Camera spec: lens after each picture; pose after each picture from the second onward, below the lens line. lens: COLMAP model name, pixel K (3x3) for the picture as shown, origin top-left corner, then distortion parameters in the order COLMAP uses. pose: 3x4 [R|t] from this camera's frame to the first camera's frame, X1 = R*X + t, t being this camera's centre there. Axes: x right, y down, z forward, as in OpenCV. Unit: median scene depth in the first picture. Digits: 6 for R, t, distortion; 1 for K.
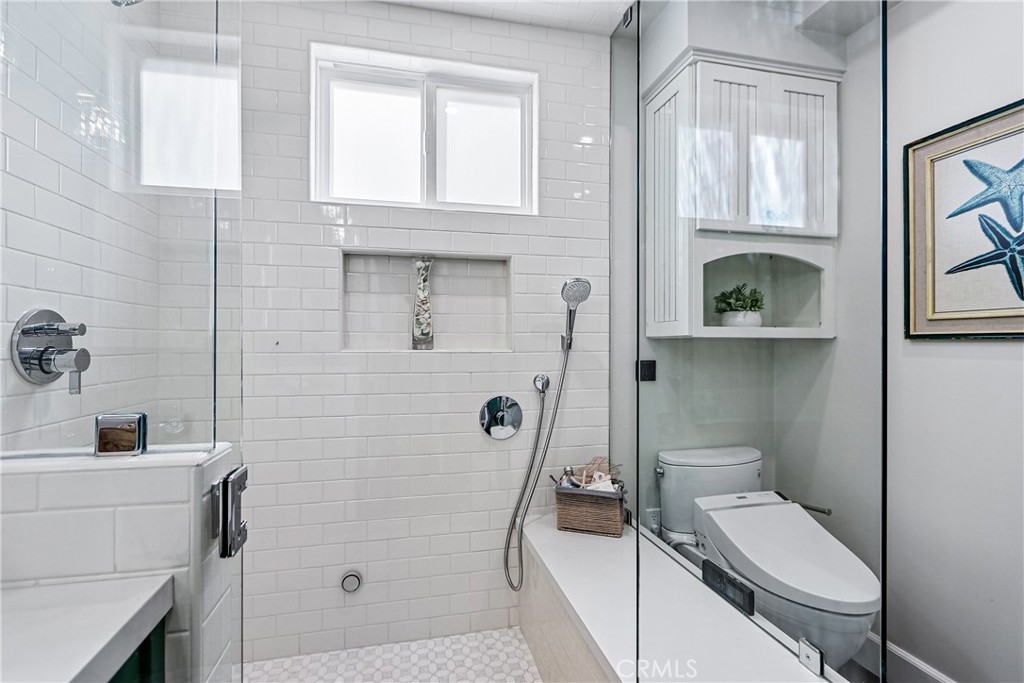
lens RADIAL K [[467.6, 0, 504.8], [0, 467.6, 345.1], [0, 0, 1]] dist [0.017336, -0.004493]
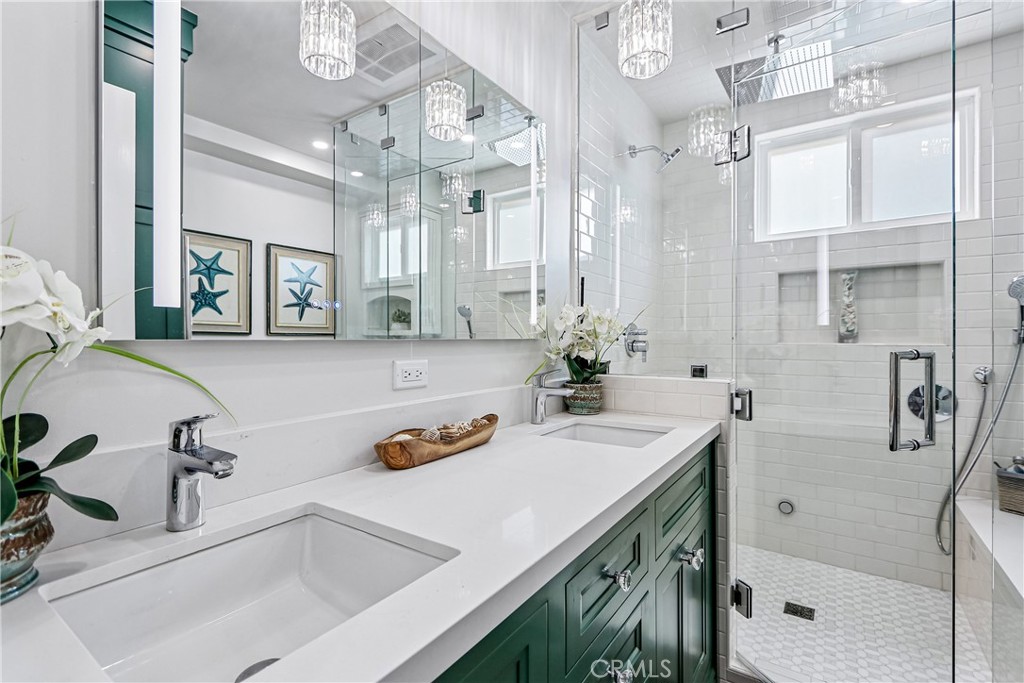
lens RADIAL K [[467.6, 0, 511.4], [0, 467.6, 345.8], [0, 0, 1]] dist [0.017336, -0.004493]
pose [[0.674884, 0.001397, -0.737923, 0.150916], [0.003506, 0.999981, 0.005099, 0.006272], [0.737916, -0.006028, 0.674866, -0.528347]]
